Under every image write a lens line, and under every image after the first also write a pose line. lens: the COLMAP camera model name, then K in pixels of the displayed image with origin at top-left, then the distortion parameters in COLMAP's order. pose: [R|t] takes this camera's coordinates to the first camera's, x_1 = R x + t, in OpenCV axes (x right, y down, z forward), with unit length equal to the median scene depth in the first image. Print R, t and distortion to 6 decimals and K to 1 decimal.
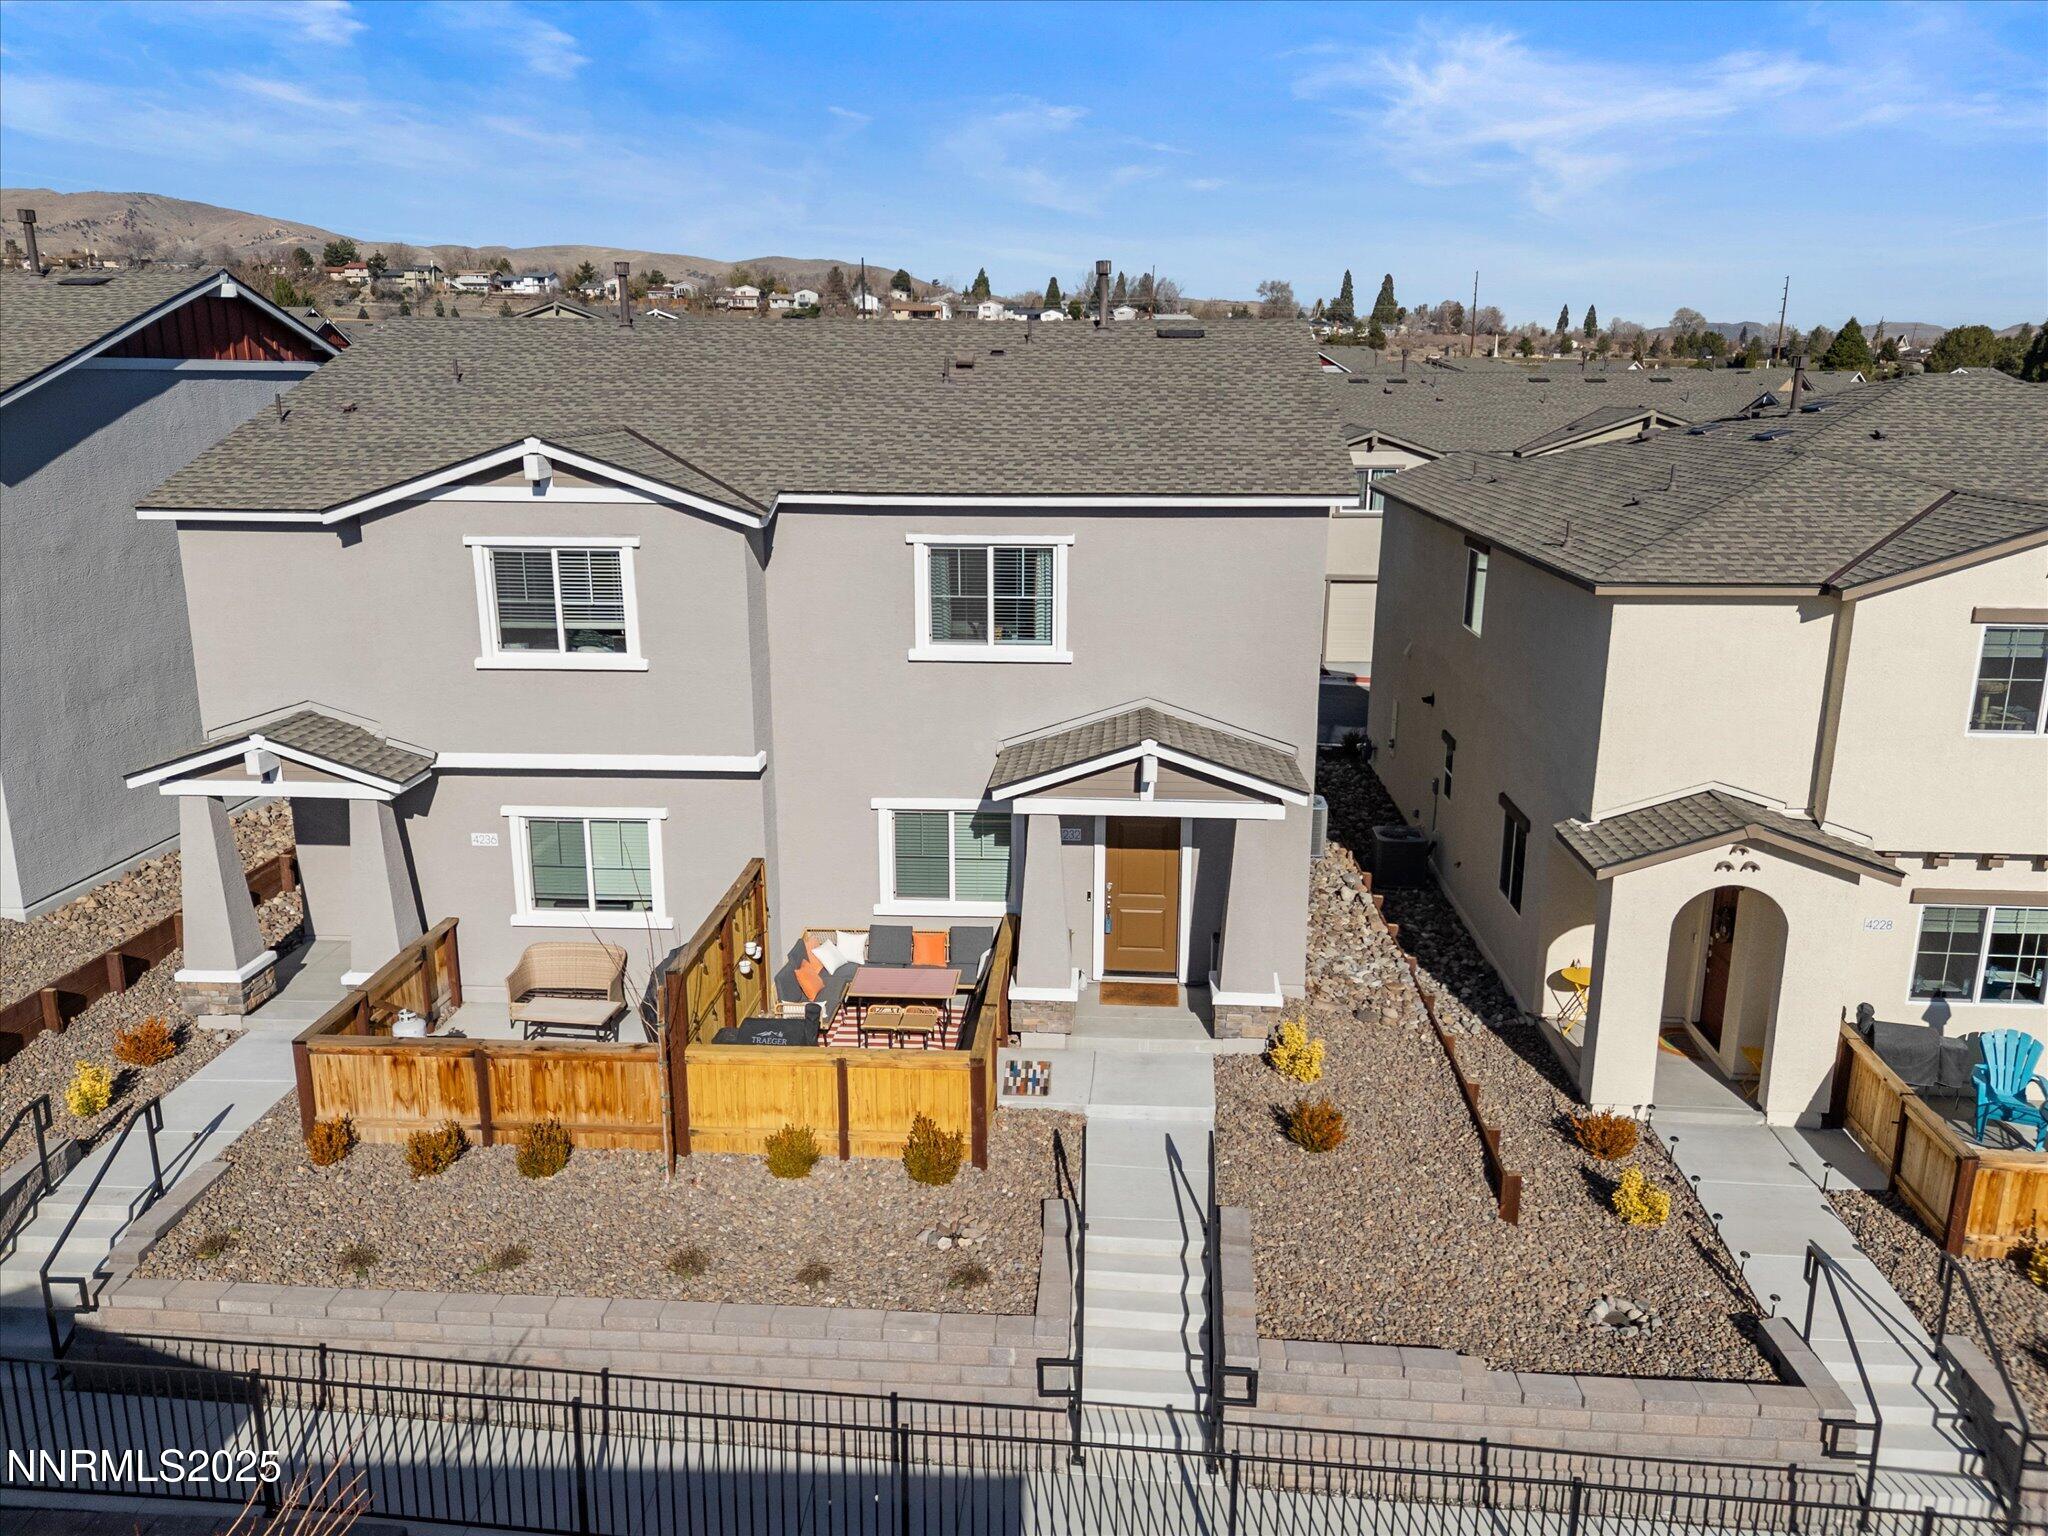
lens RADIAL K [[1494.7, 0, 1027.5], [0, 1494.7, 770.8], [0, 0, 1]] dist [0.074860, -0.076506]
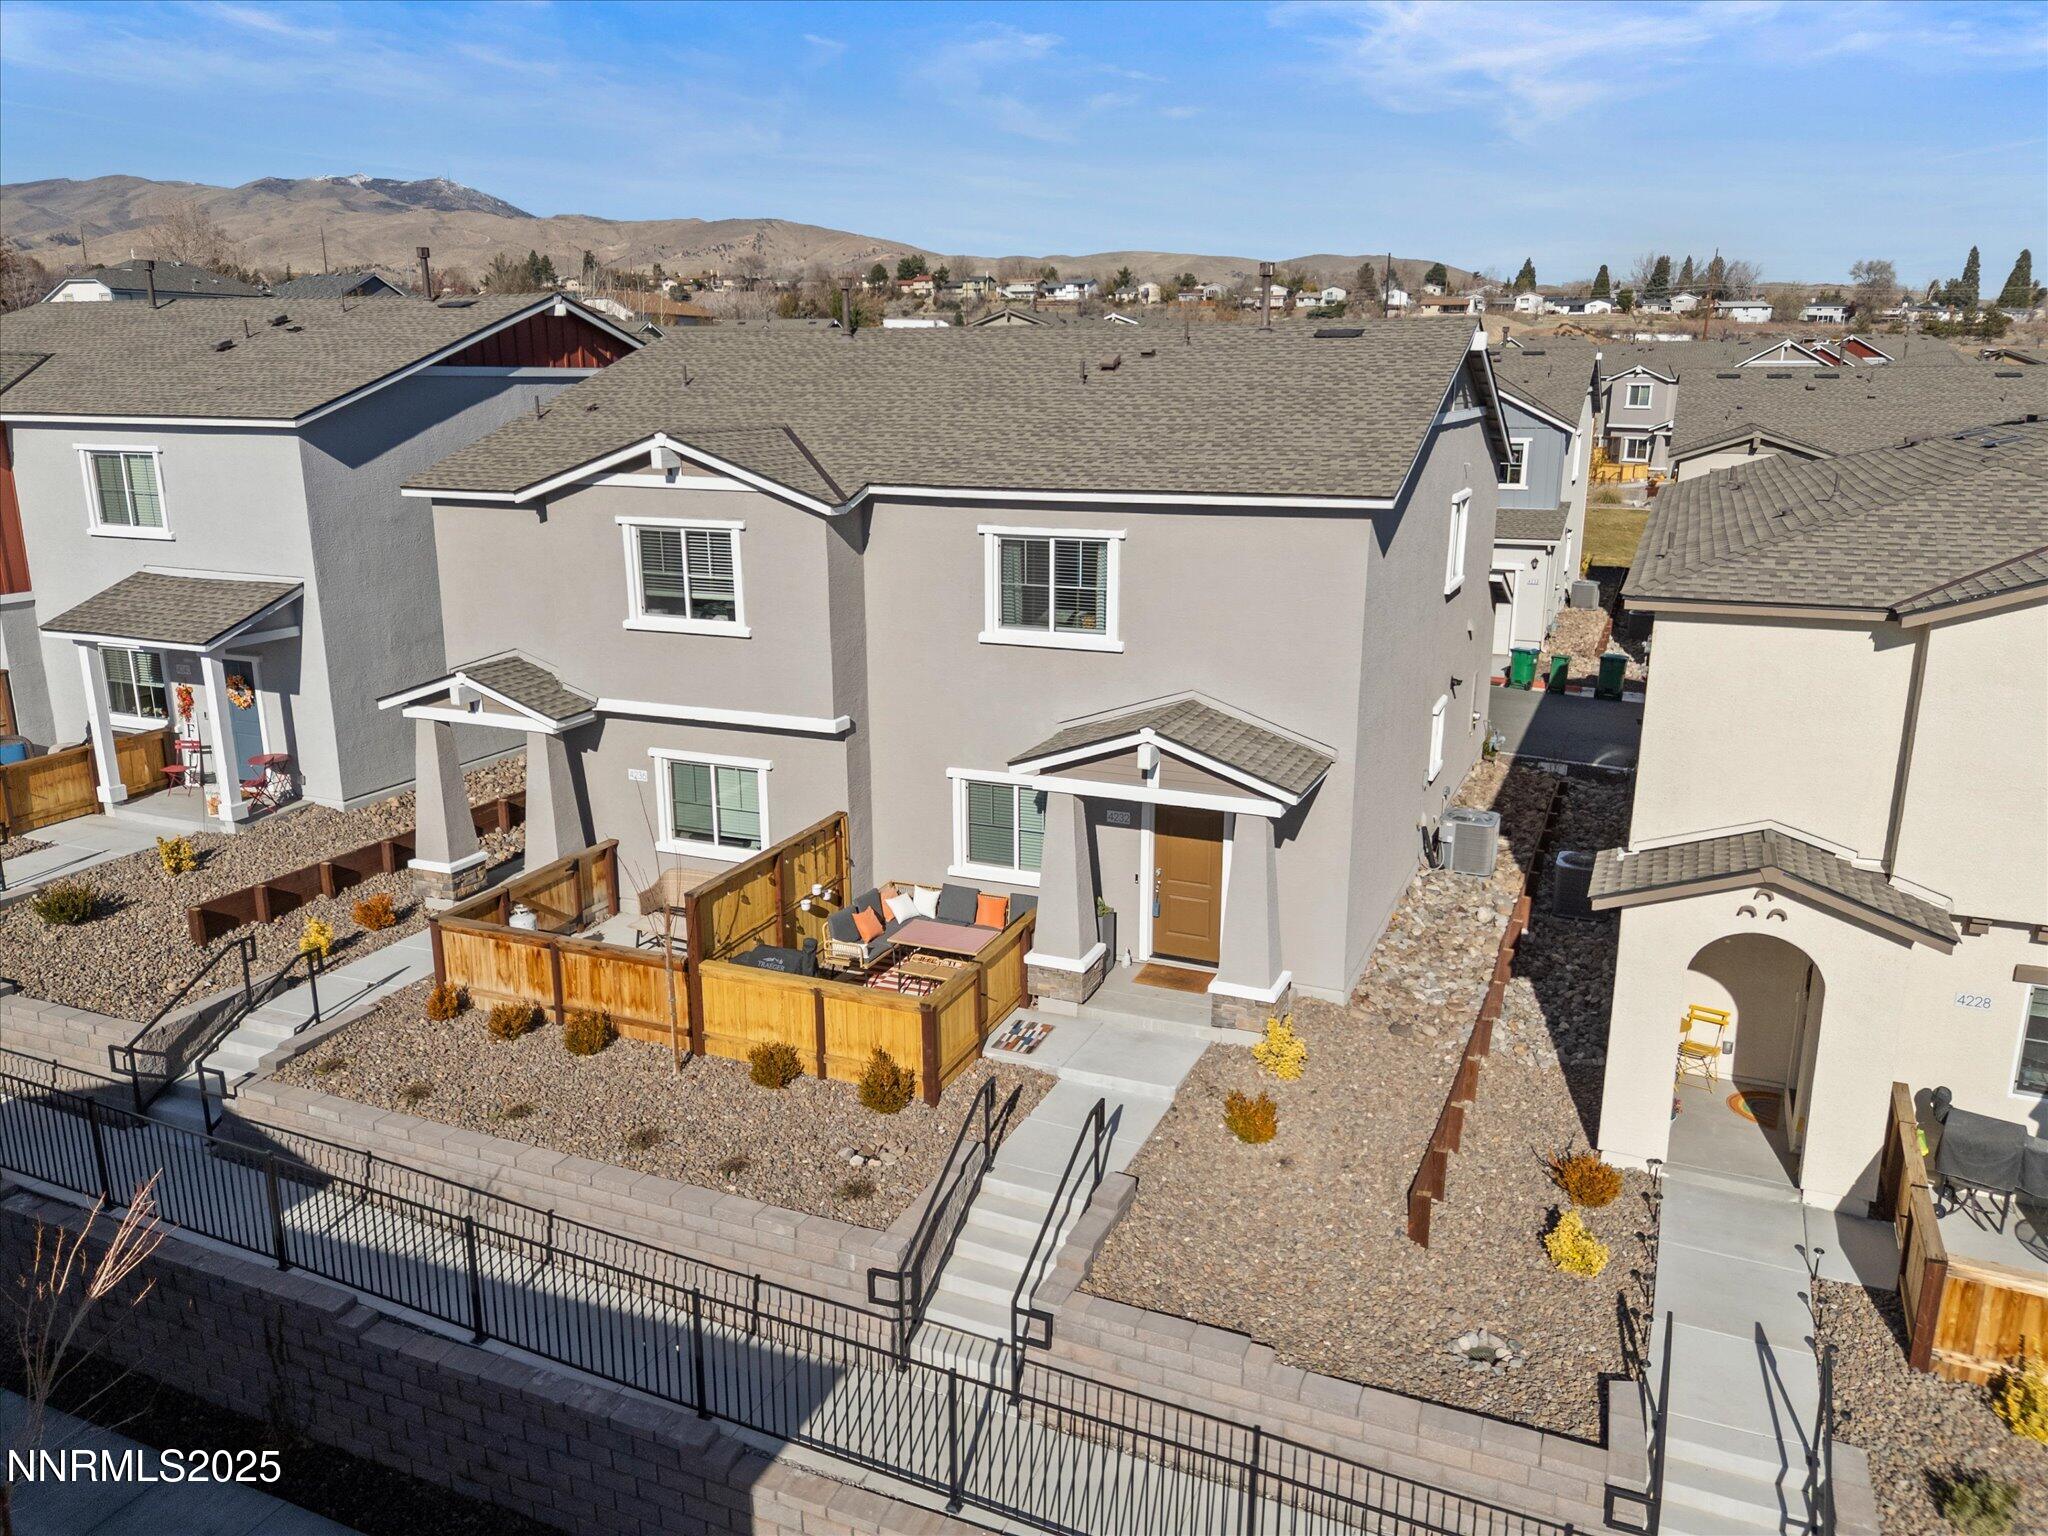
lens RADIAL K [[1494.7, 0, 1027.5], [0, 1494.7, 770.8], [0, 0, 1]] dist [0.074860, -0.076506]
pose [[0.942369, 0.081601, -0.324471, 0.323096], [-0.081320, 0.996583, 0.014451, 0.000505], [0.324541, 0.012767, 0.945785, -0.009423]]
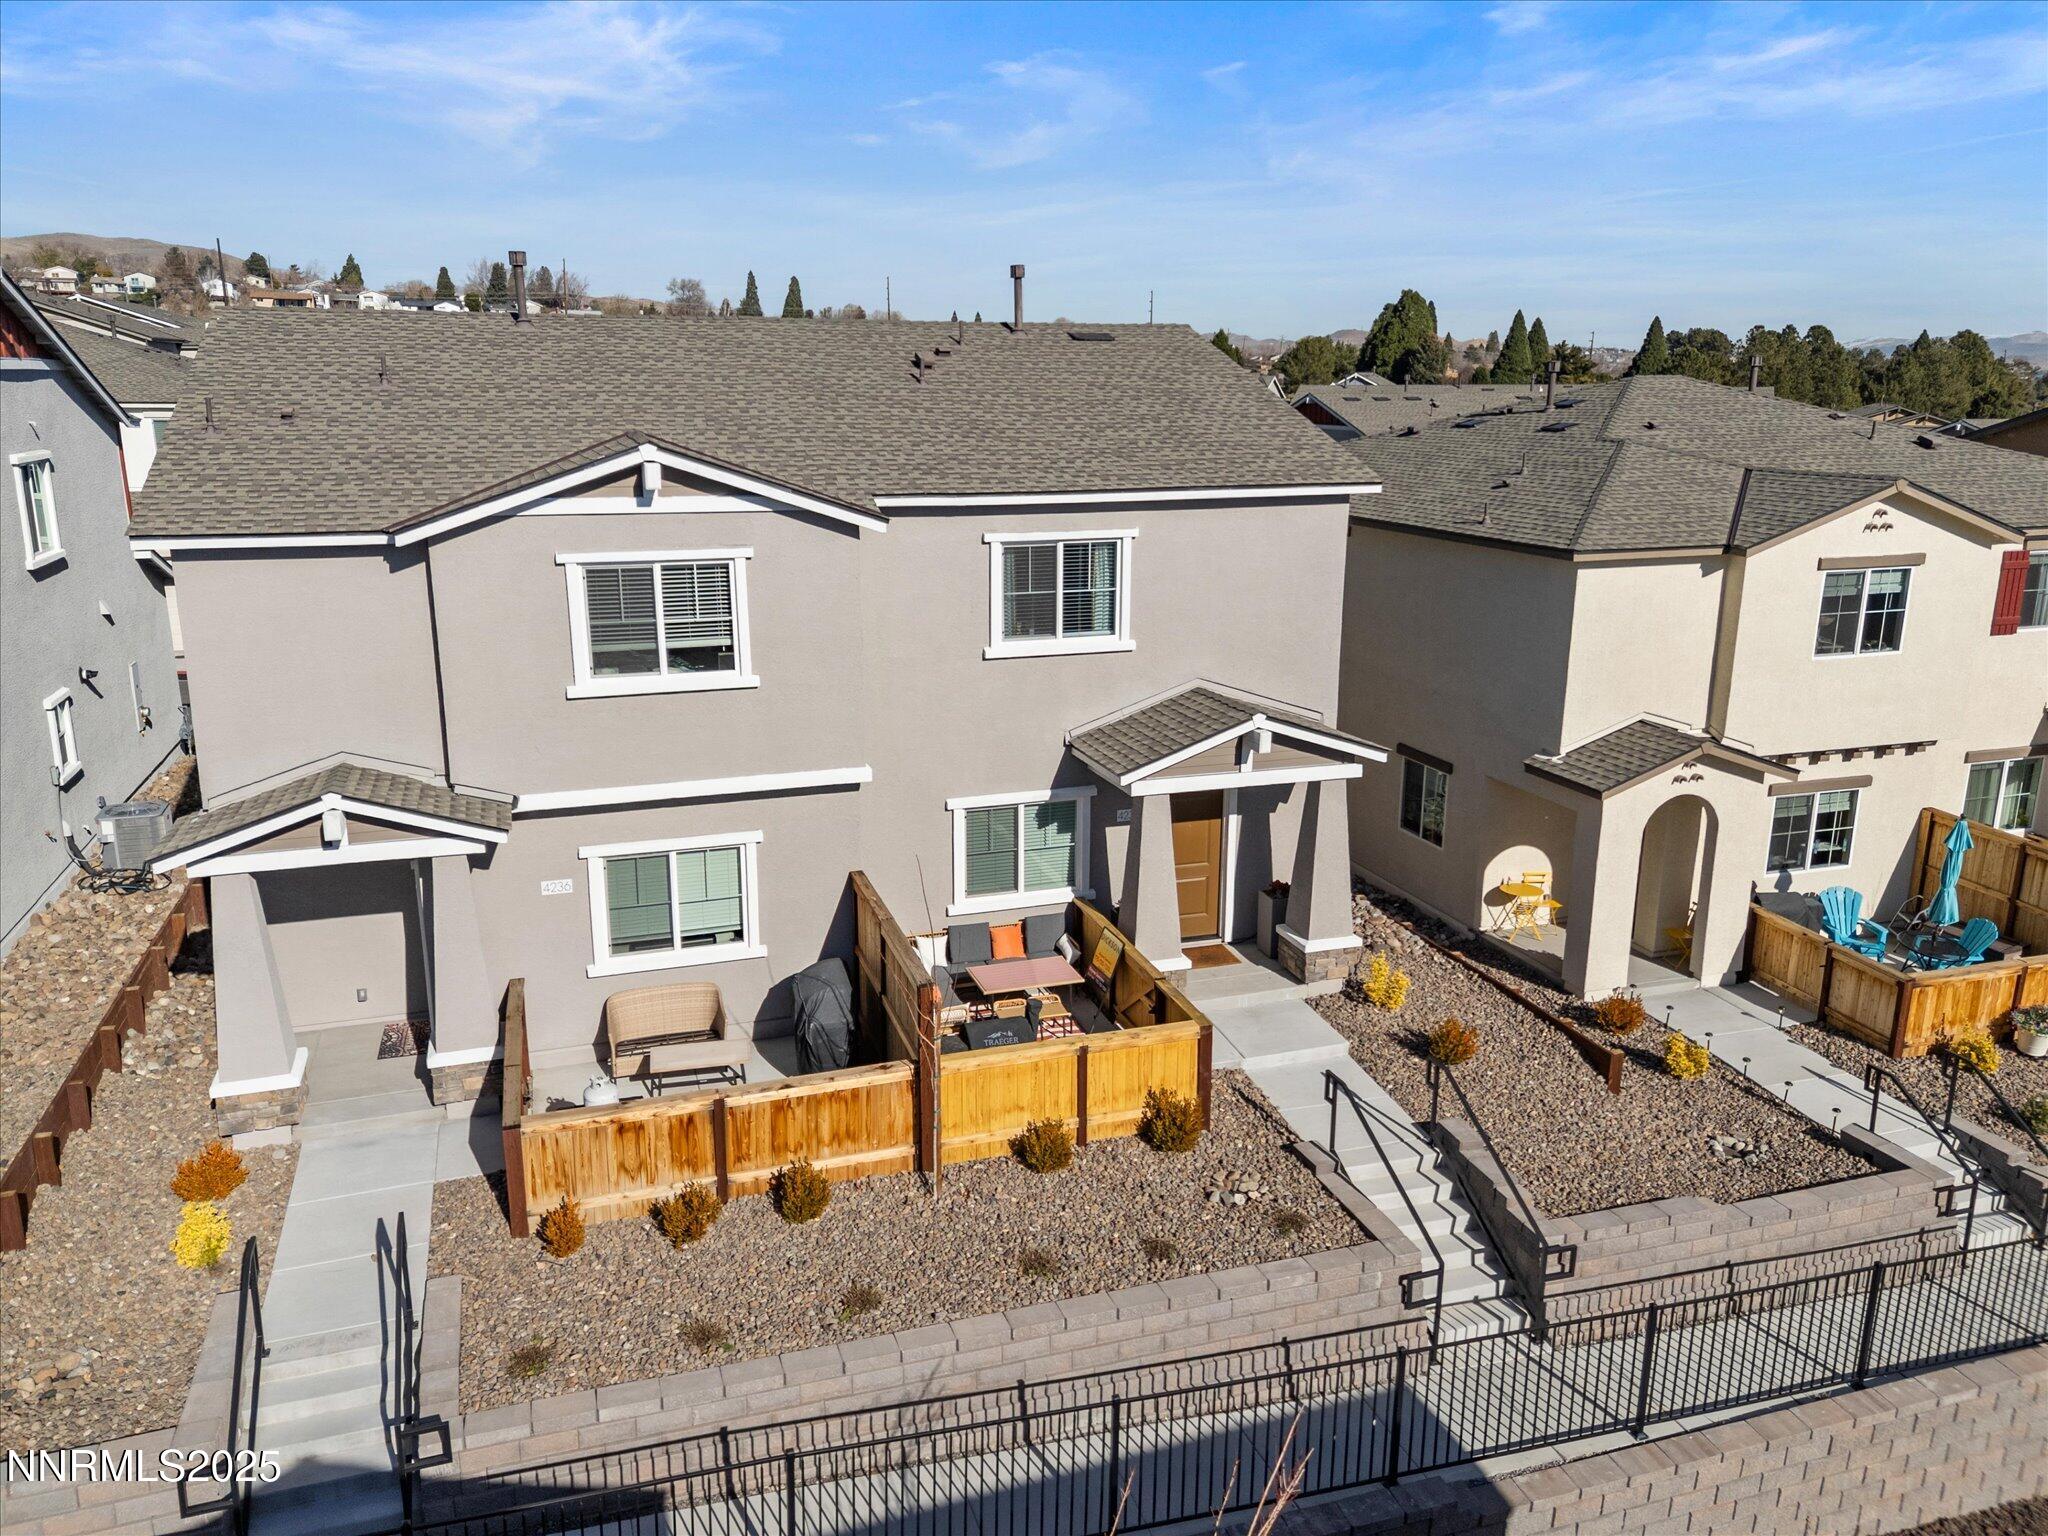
lens RADIAL K [[1494.7, 0, 1027.5], [0, 1494.7, 770.8], [0, 0, 1]] dist [0.074860, -0.076506]
pose [[0.927976, -0.094523, 0.360453, -0.439862], [0.094462, 0.995369, 0.017830, -0.014315], [-0.360469, 0.017503, 0.932607, 0.052155]]
